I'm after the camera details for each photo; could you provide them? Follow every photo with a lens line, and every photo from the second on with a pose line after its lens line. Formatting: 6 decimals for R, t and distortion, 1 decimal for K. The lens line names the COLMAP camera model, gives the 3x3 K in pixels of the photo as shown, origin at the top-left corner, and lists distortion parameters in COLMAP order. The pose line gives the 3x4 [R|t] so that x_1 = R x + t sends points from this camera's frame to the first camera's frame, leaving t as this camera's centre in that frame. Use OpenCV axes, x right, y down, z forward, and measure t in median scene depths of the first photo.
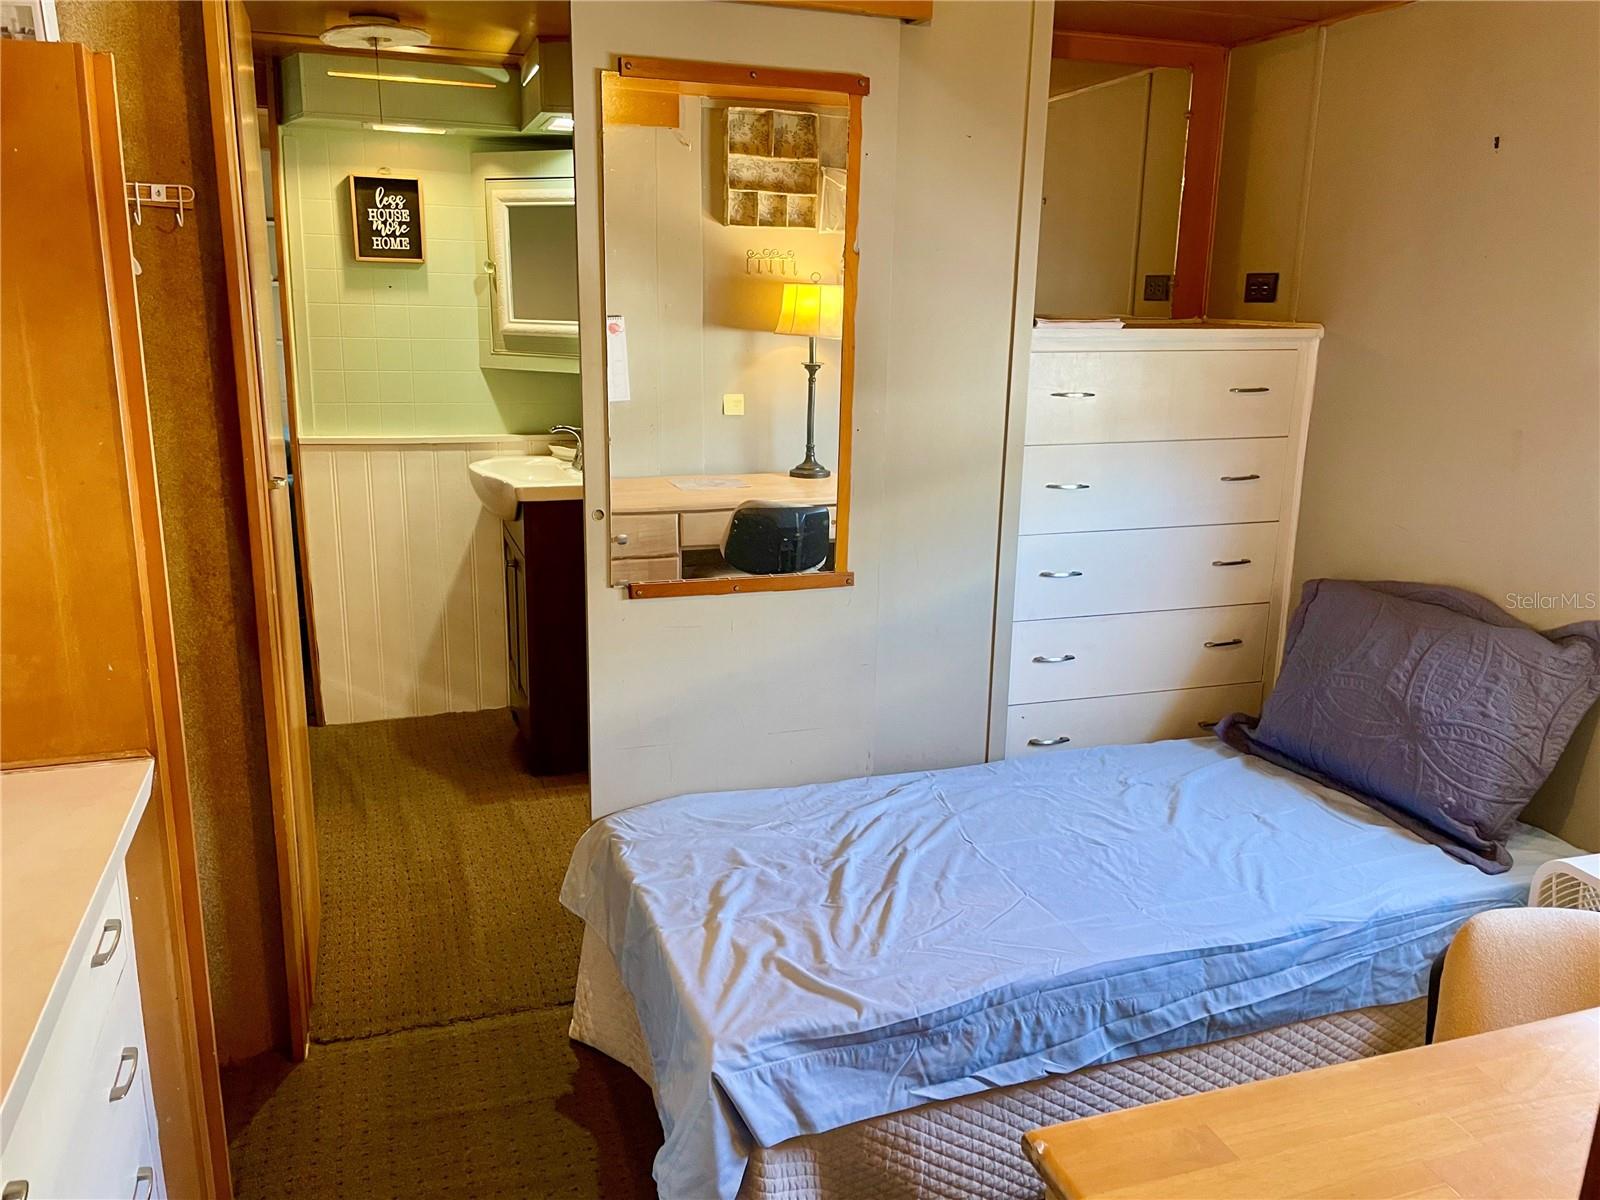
lens RADIAL K [[1248.9, 0, 806.0], [0, 1248.9, 597.4], [0, 0, 1]] dist [0.076390, -0.095143]
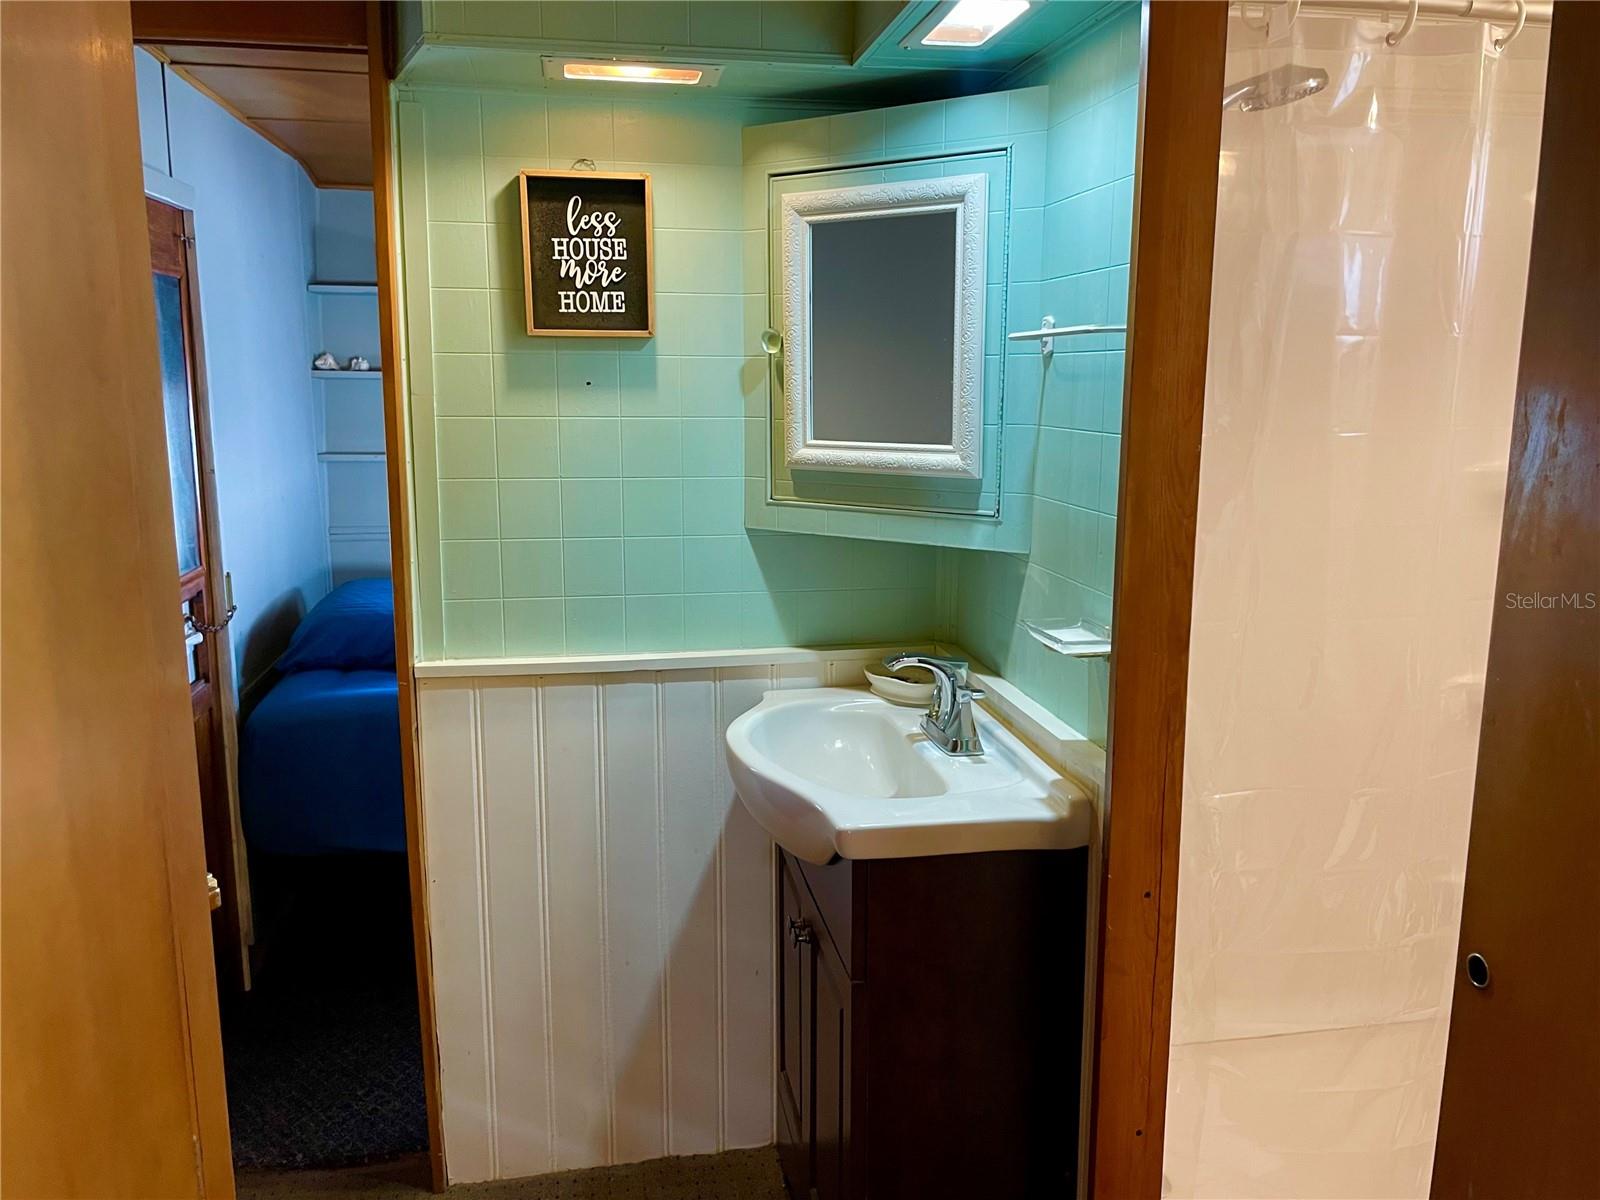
lens RADIAL K [[1248.9, 0, 800.8], [0, 1248.9, 604.0], [0, 0, 1]] dist [0.076390, -0.095143]
pose [[0.987785, 0.011870, -0.155368, -0.159736], [-0.020152, 0.998452, -0.051838, -0.129329], [0.154512, 0.054335, 0.986496, 0.503239]]
